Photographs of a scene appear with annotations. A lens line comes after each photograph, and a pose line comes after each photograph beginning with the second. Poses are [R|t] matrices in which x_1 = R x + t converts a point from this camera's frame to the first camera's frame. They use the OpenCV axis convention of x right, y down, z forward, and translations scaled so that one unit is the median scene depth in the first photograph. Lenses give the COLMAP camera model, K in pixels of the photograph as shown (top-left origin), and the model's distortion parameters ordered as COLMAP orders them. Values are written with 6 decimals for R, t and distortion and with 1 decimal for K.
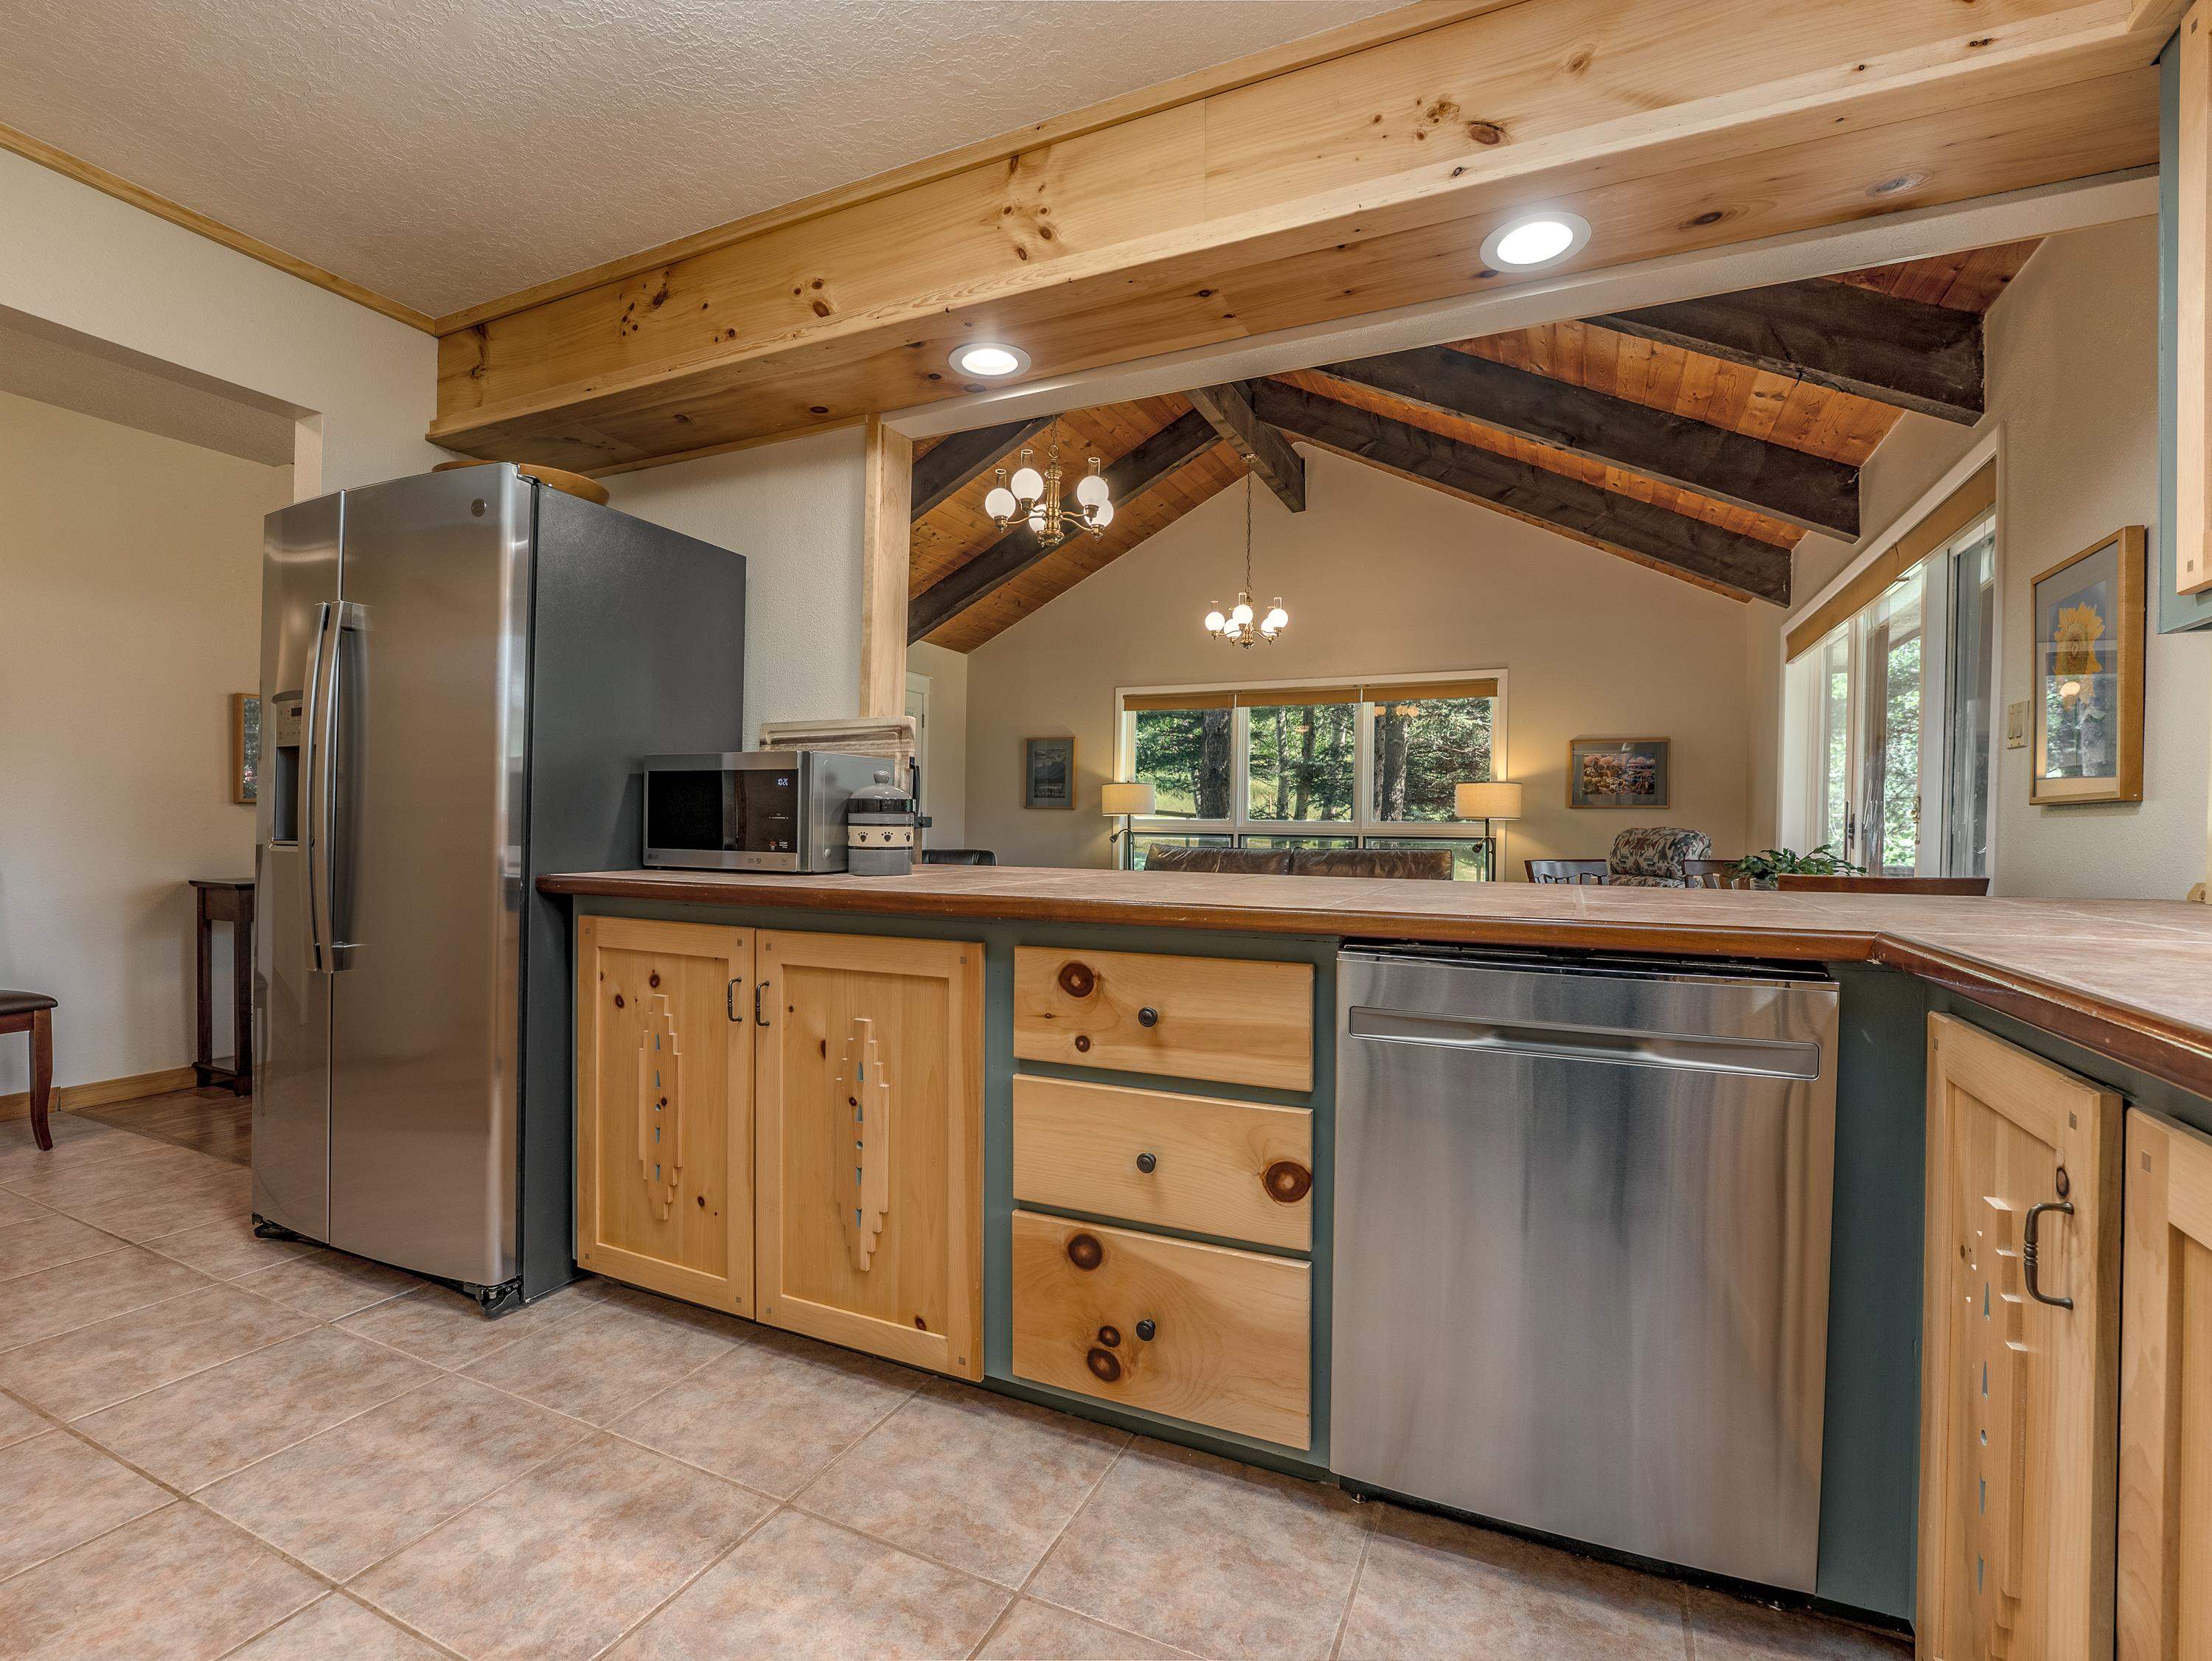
lens RADIAL K [[1012.0, 0, 1096.7], [0, 1012.0, 829.1], [0, 0, 1]] dist [-0.026554, 0.004089]
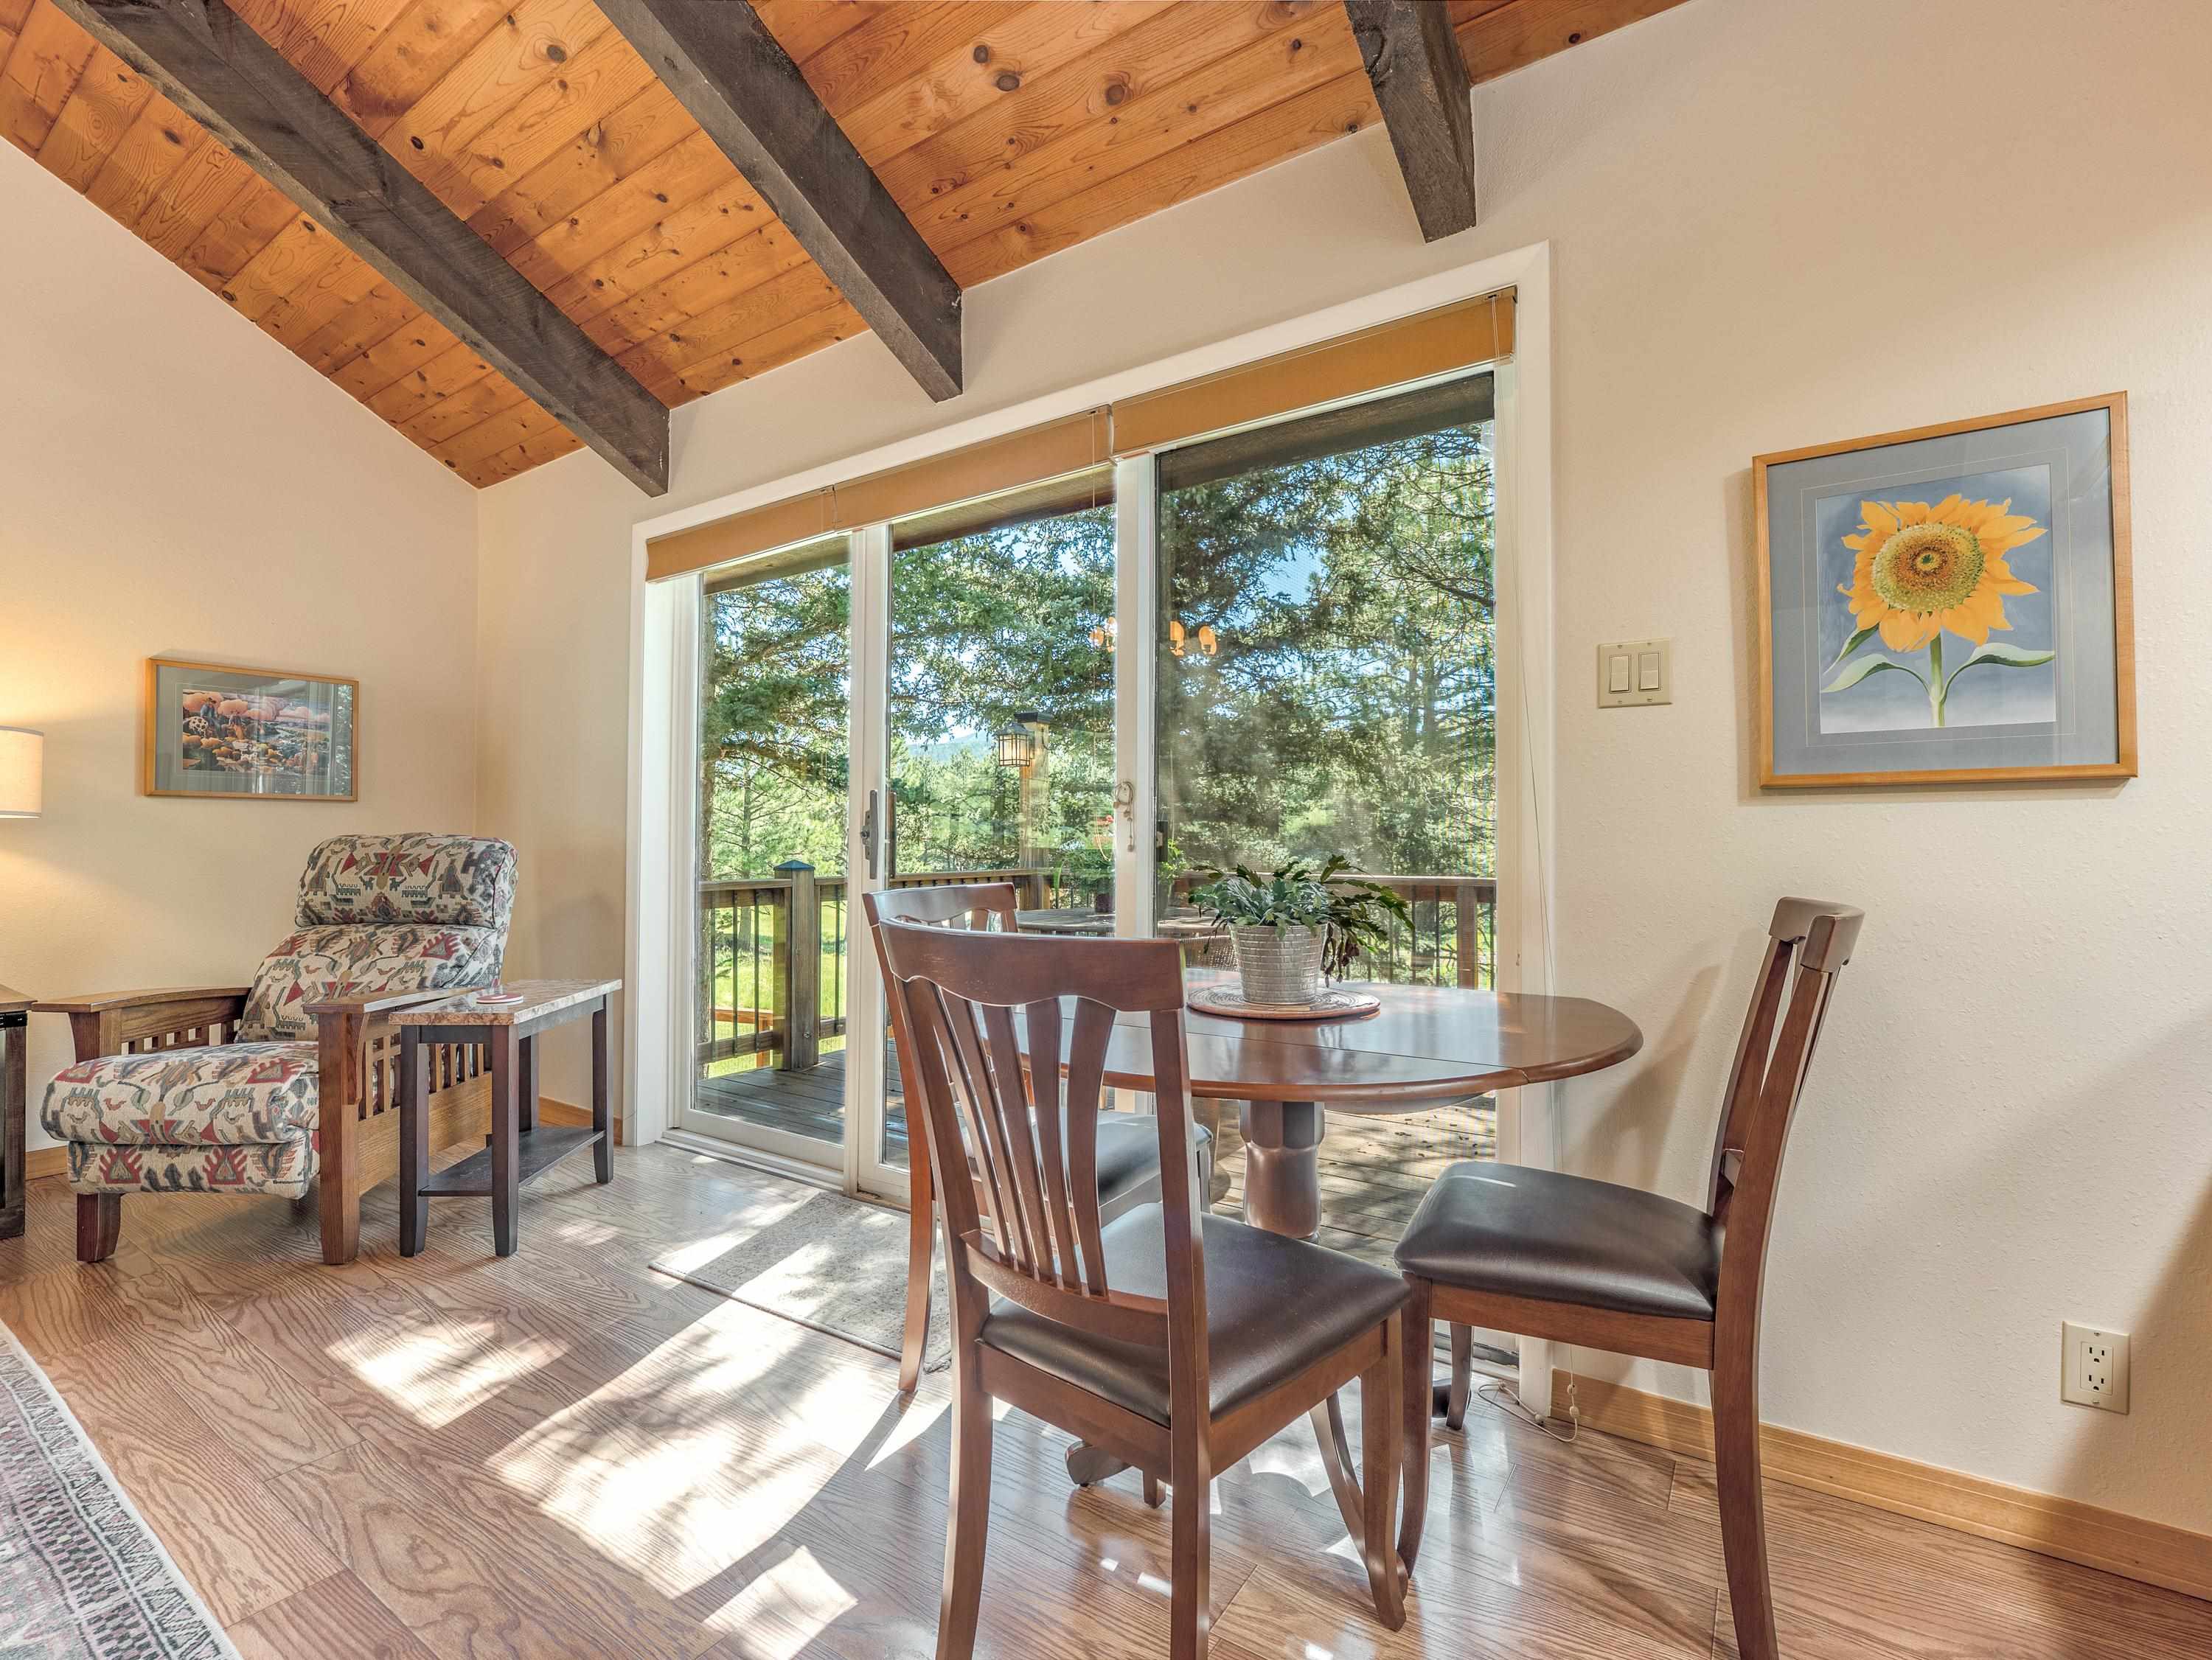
lens RADIAL K [[1011.9, 0, 1103.8], [0, 1011.9, 830.5], [0, 0, 1]] dist [-0.026554, 0.004089]
pose [[0.153084, 0.000718, 0.988213, 0.074895], [0.008556, 0.999961, -0.002052, 0.001181], [-0.988176, 0.008769, 0.153072, 0.523452]]
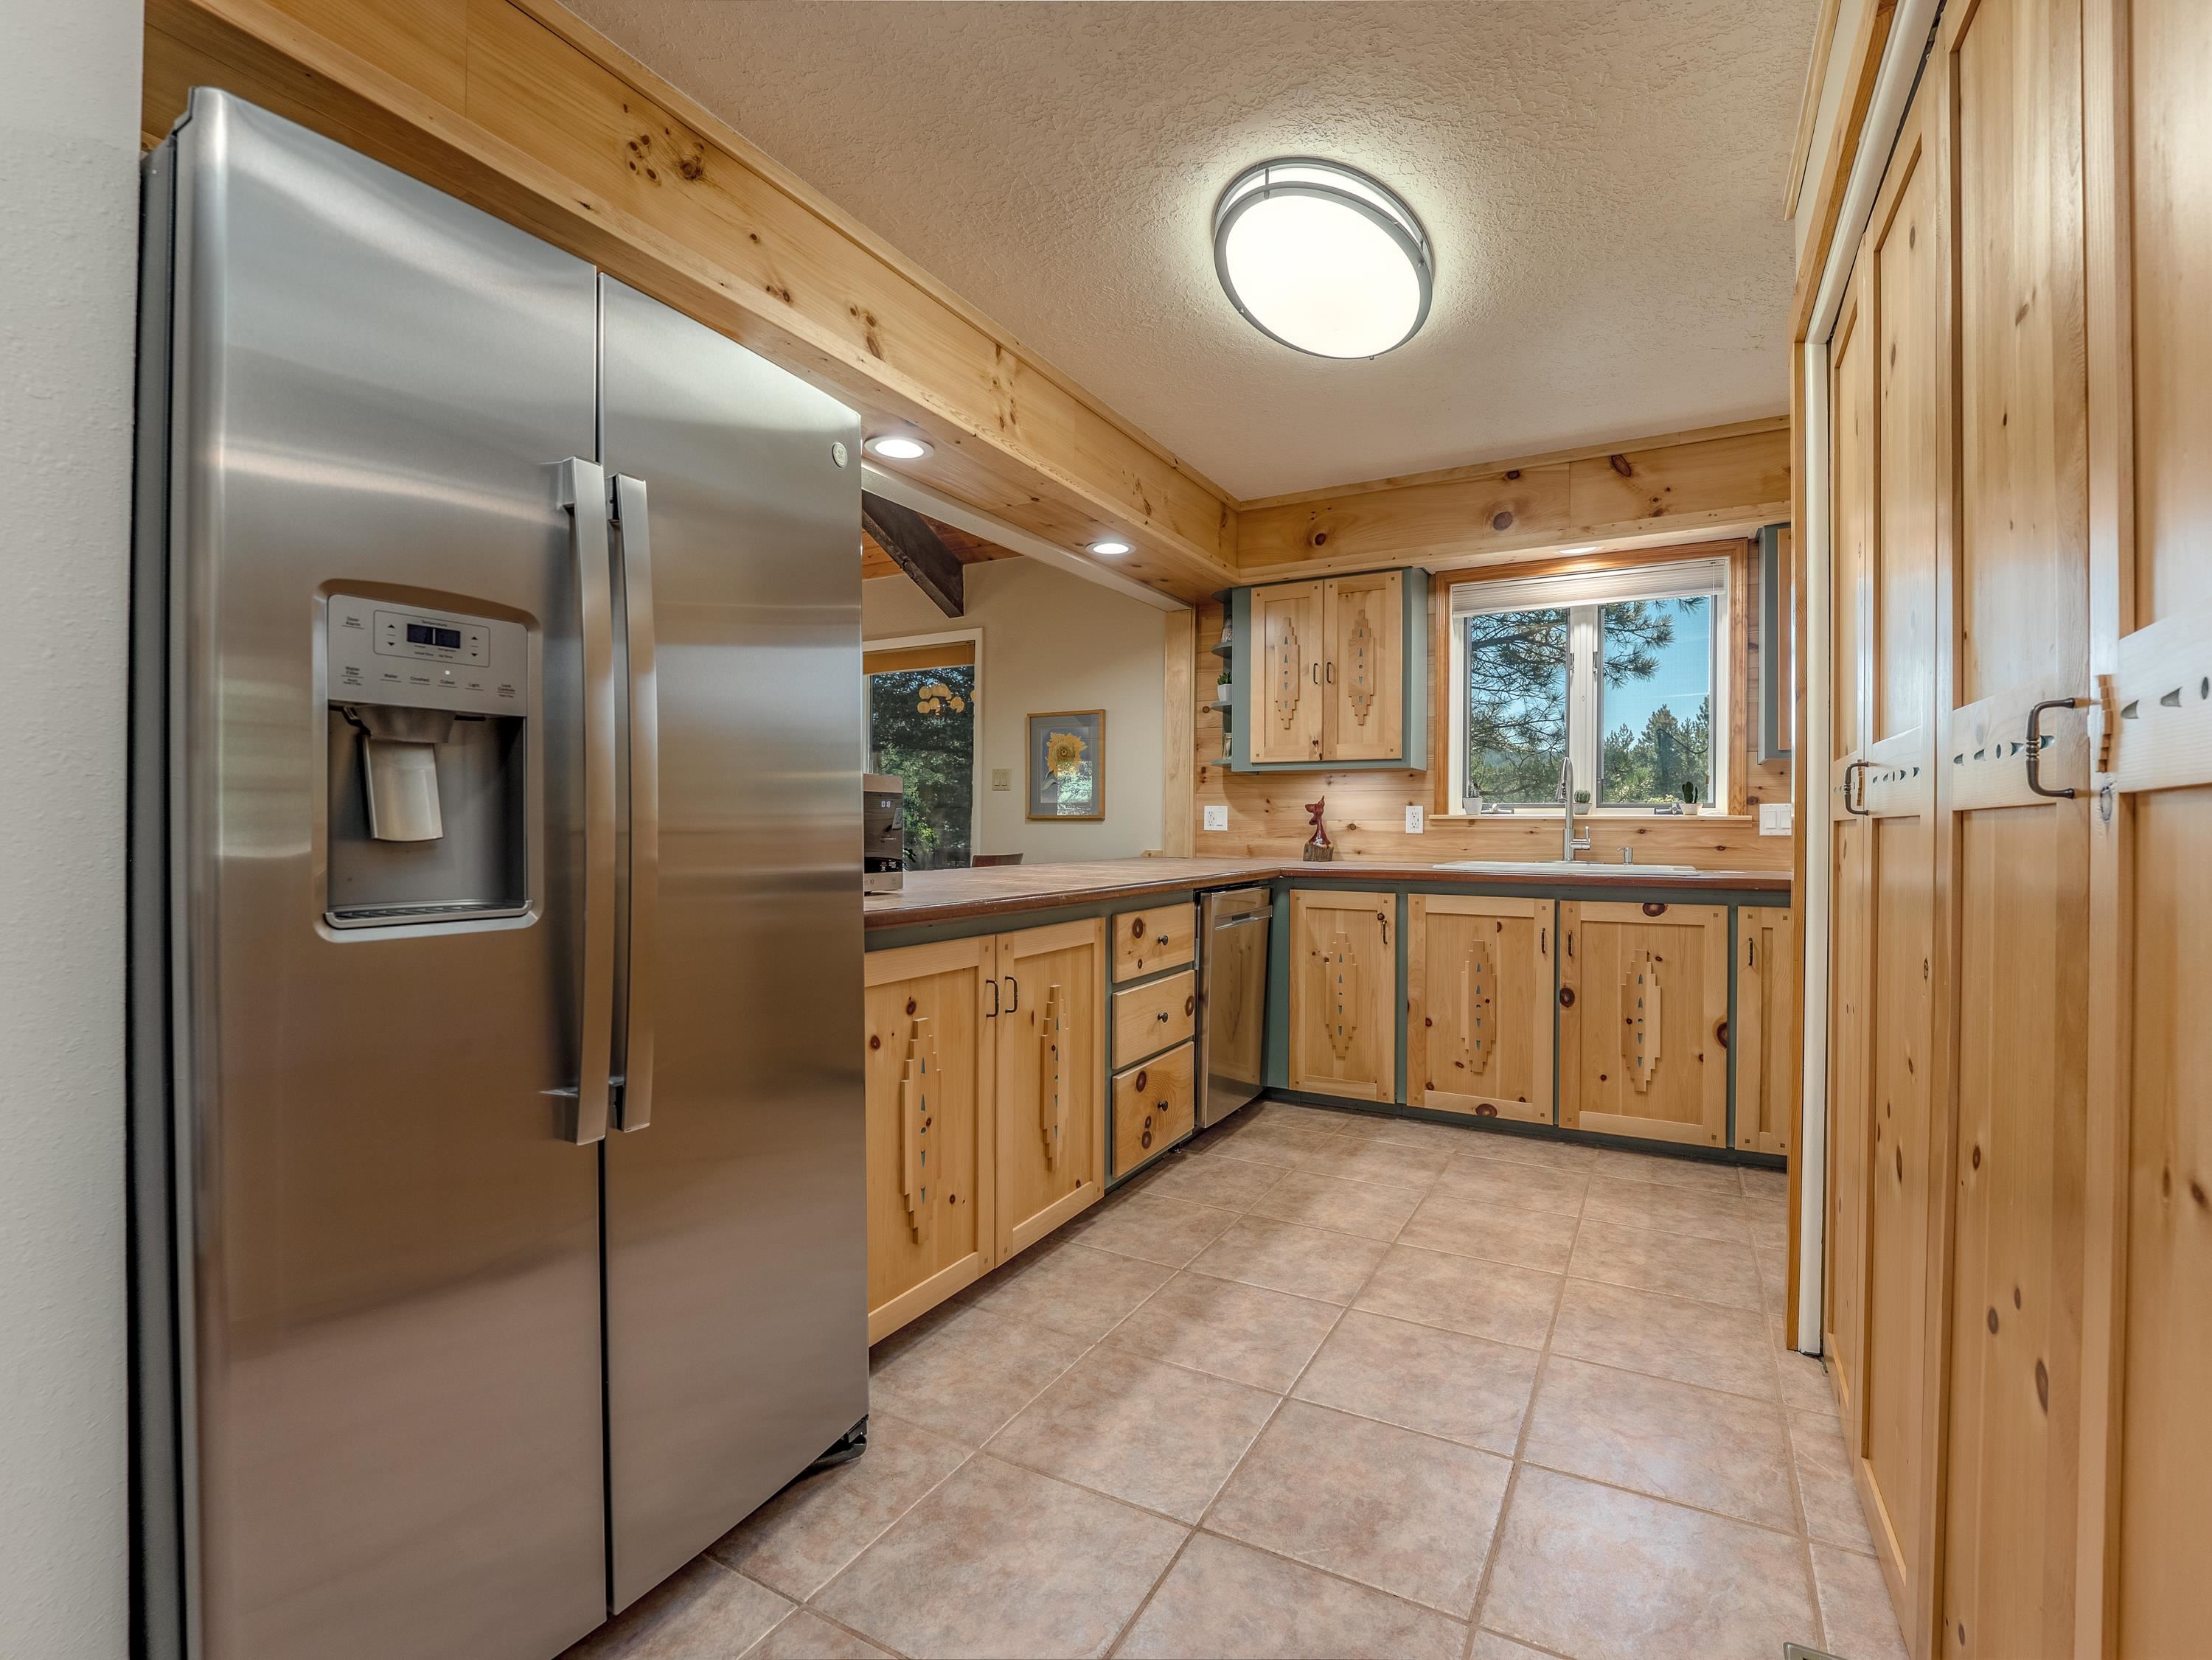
lens RADIAL K [[1011.9, 0, 1112.3], [0, 1011.9, 826.6], [0, 0, 1]] dist [-0.026554, 0.004089]
pose [[0.073690, -0.012329, 0.997205, -0.488731], [-0.001379, 0.999921, 0.012465, -0.013493], [-0.997280, -0.002293, 0.073667, 0.253911]]
